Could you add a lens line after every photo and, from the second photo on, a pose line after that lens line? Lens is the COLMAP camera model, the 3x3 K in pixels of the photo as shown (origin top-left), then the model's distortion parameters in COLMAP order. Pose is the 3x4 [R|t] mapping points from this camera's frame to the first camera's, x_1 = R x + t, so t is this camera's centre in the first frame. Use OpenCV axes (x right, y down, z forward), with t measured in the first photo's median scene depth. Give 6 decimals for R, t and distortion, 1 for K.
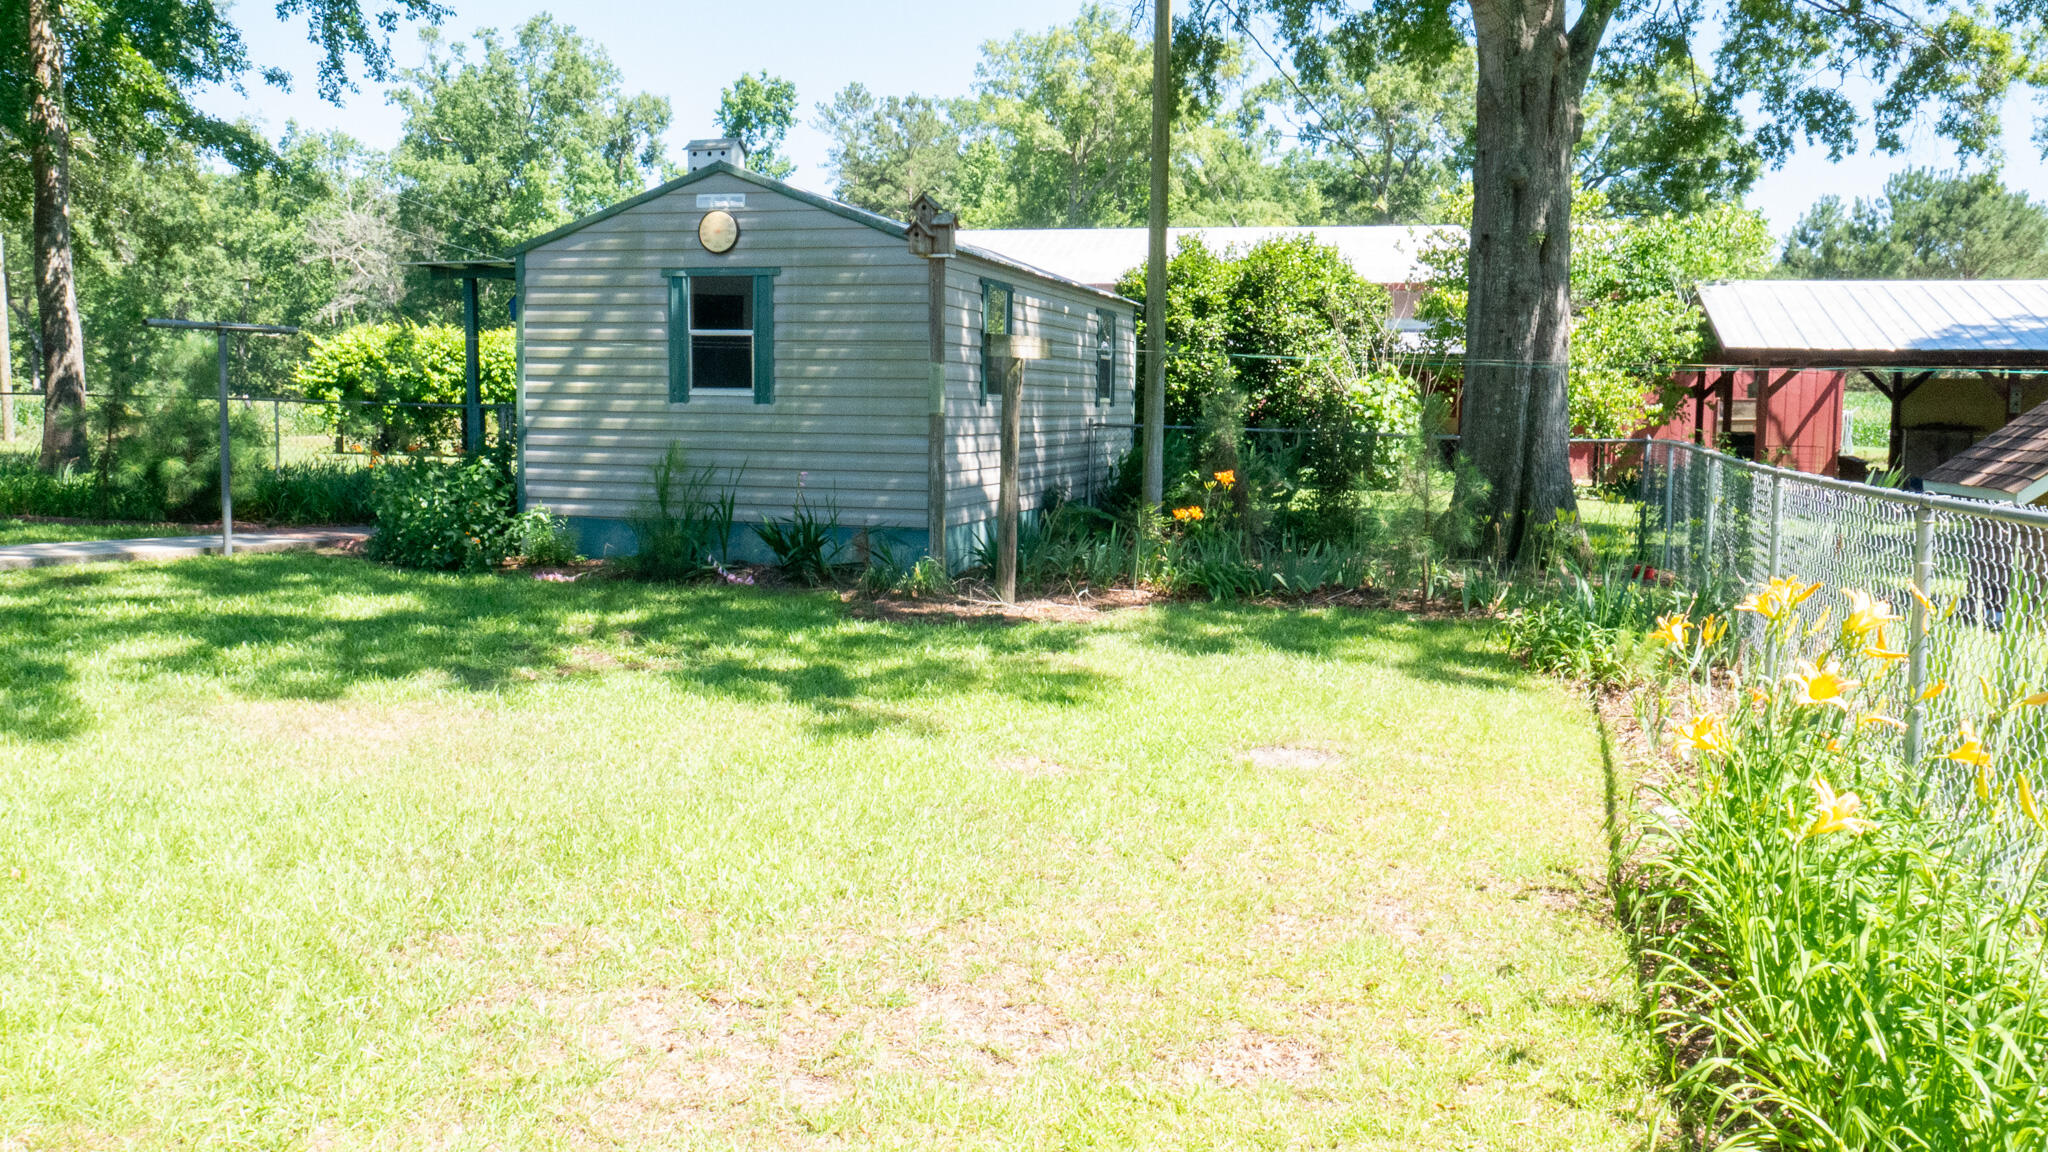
lens RADIAL K [[1707.0, 0, 1018.3], [0, 1707.0, 598.9], [0, 0, 1]] dist [-0.023448, 0.016844]
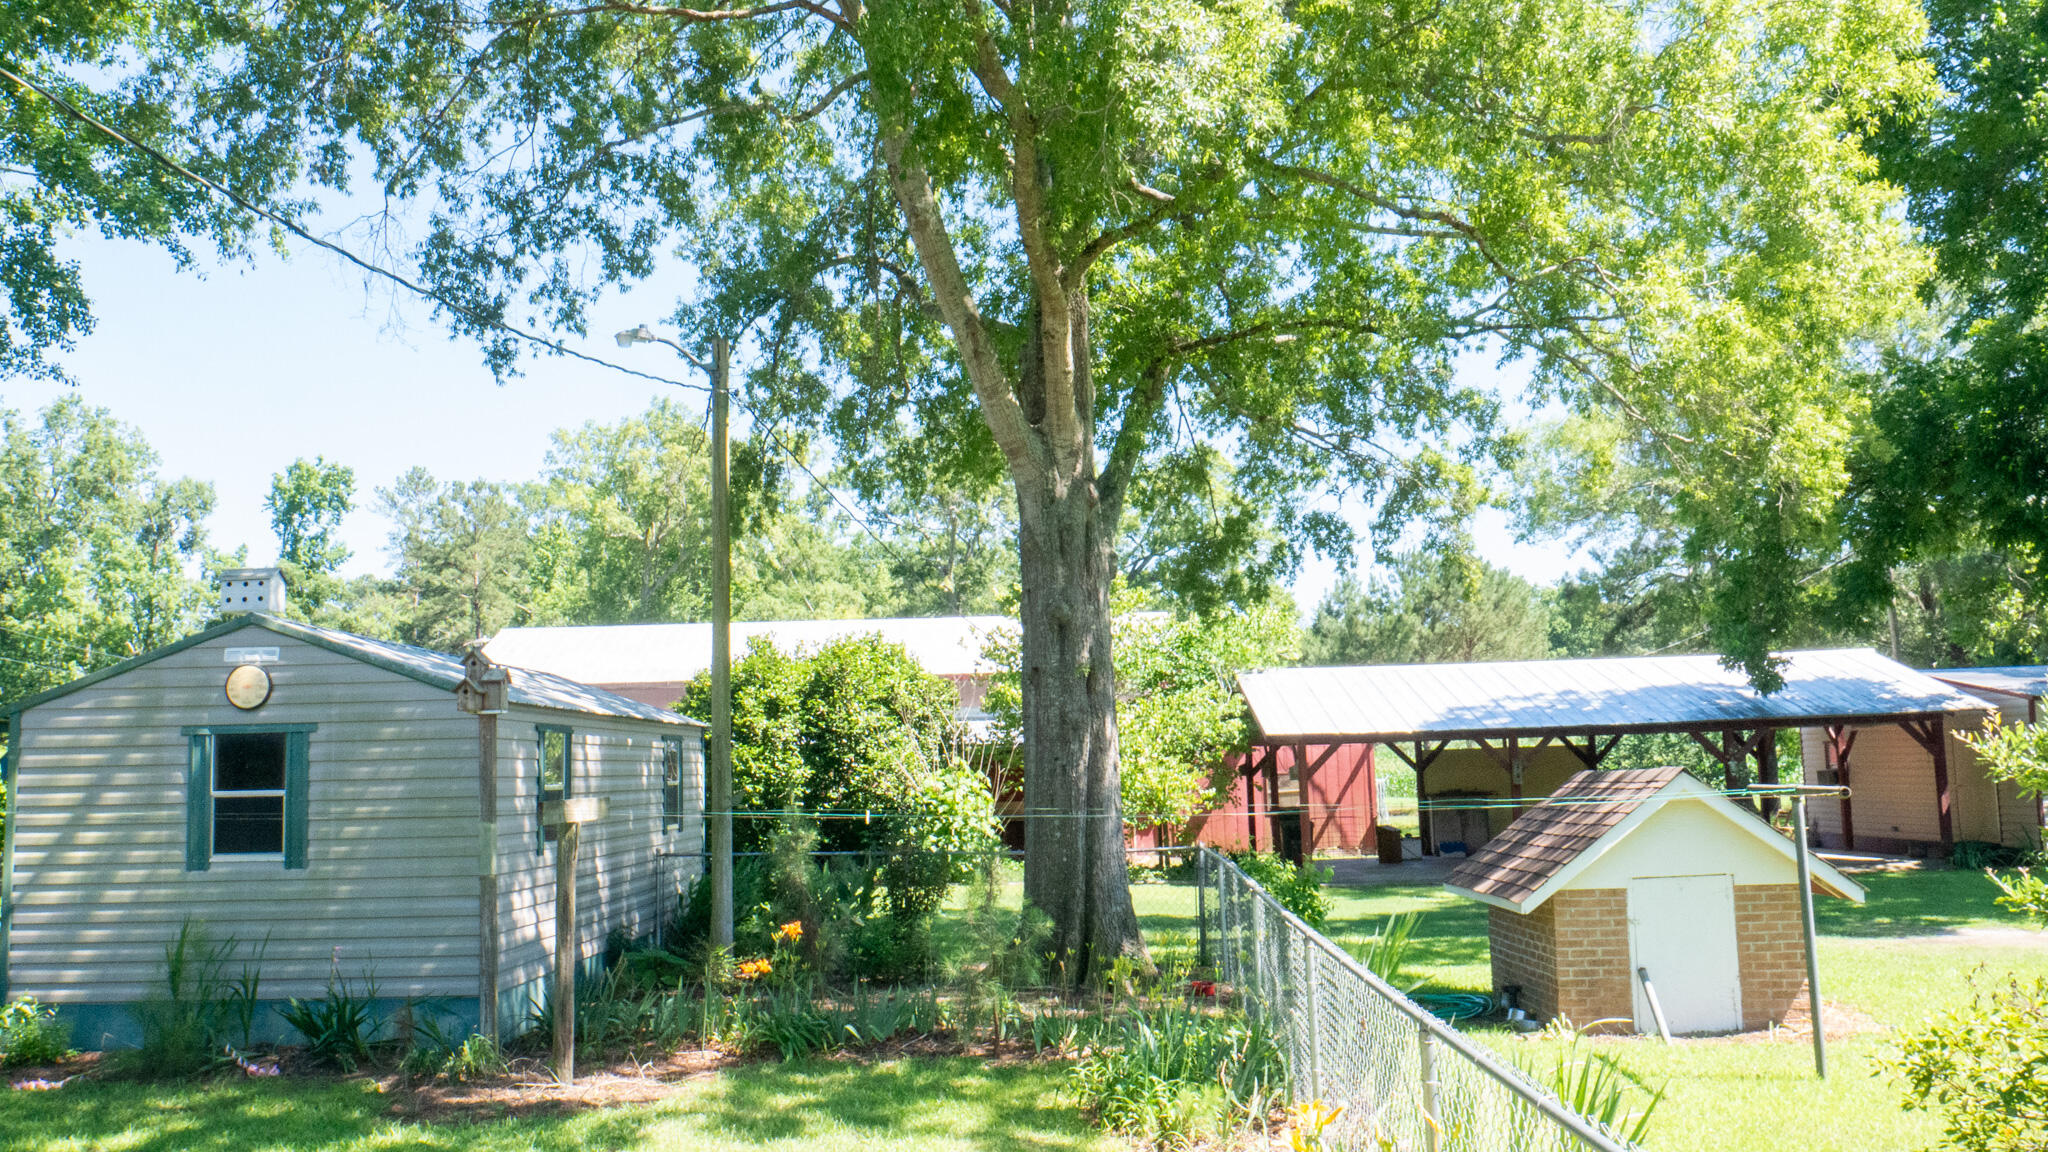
lens RADIAL K [[1710.8, 0, 1016.5], [0, 1710.8, 604.1], [0, 0, 1]] dist [-0.016931, 0.009528]
pose [[0.970376, -0.014366, 0.241173, 0.006533], [0.064970, 0.976977, -0.203213, -0.026121], [-0.232701, 0.212862, 0.948968, -0.003878]]
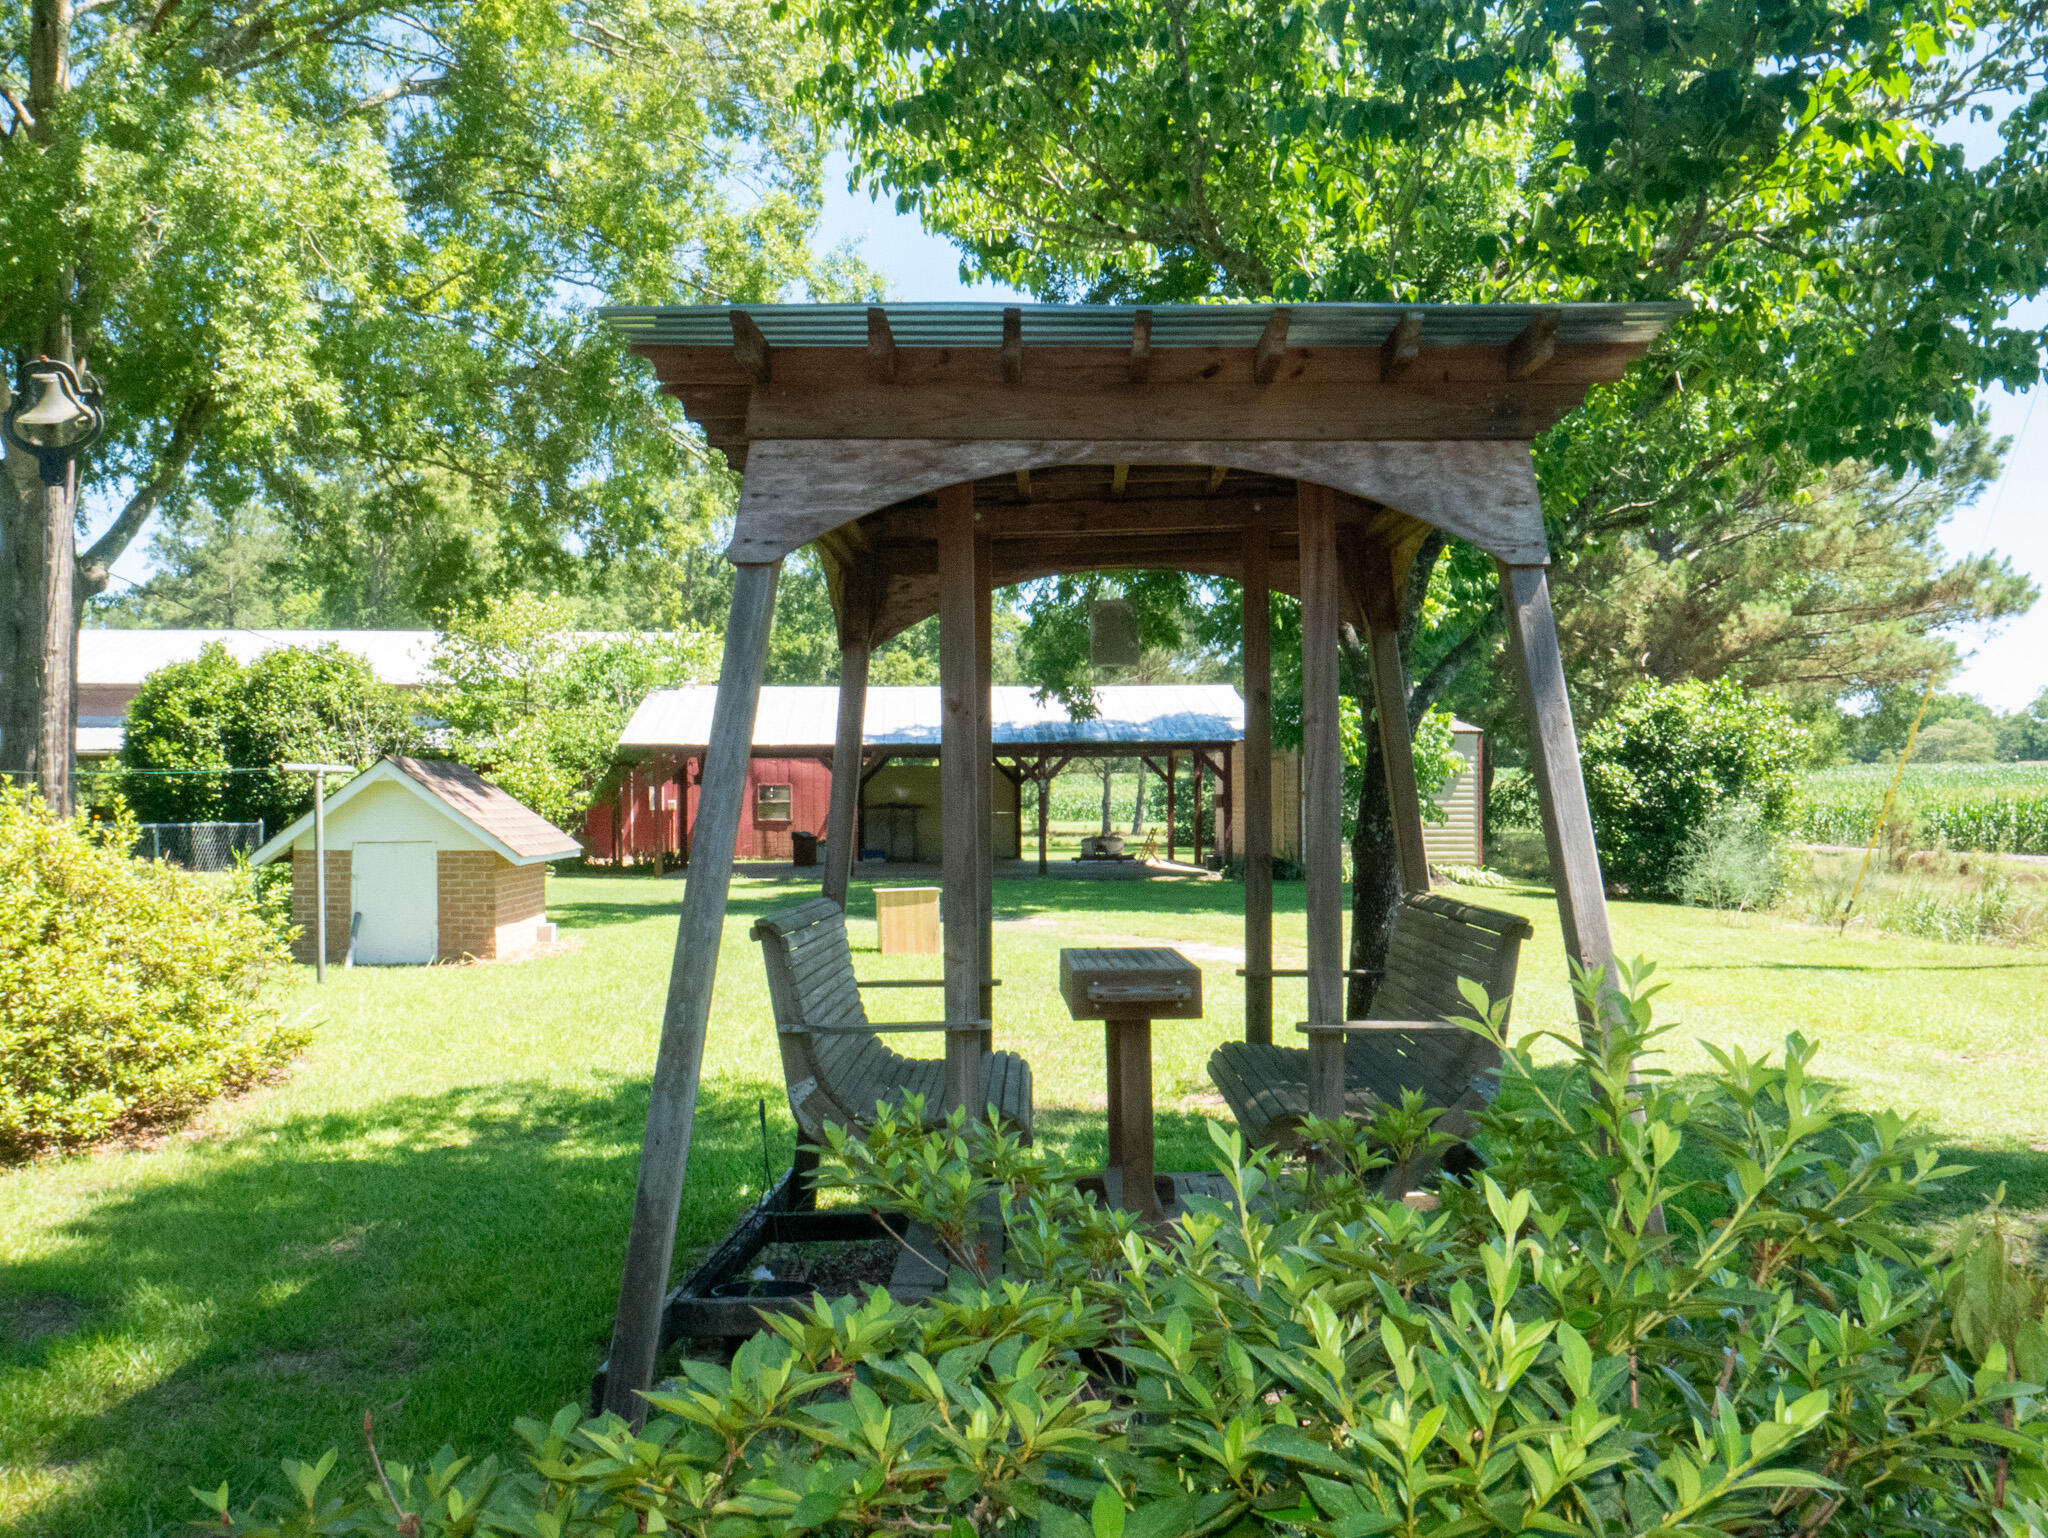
lens RADIAL K [[1684.1, 0, 1015.0], [0, 1684.1, 776.6], [0, 0, 1]] dist [-0.031601, 0.002097]
pose [[0.942869, -0.008797, 0.333047, 0.370648], [0.049143, 0.992389, -0.112913, 0.026372], [-0.329519, 0.122829, 0.936125, -0.240726]]
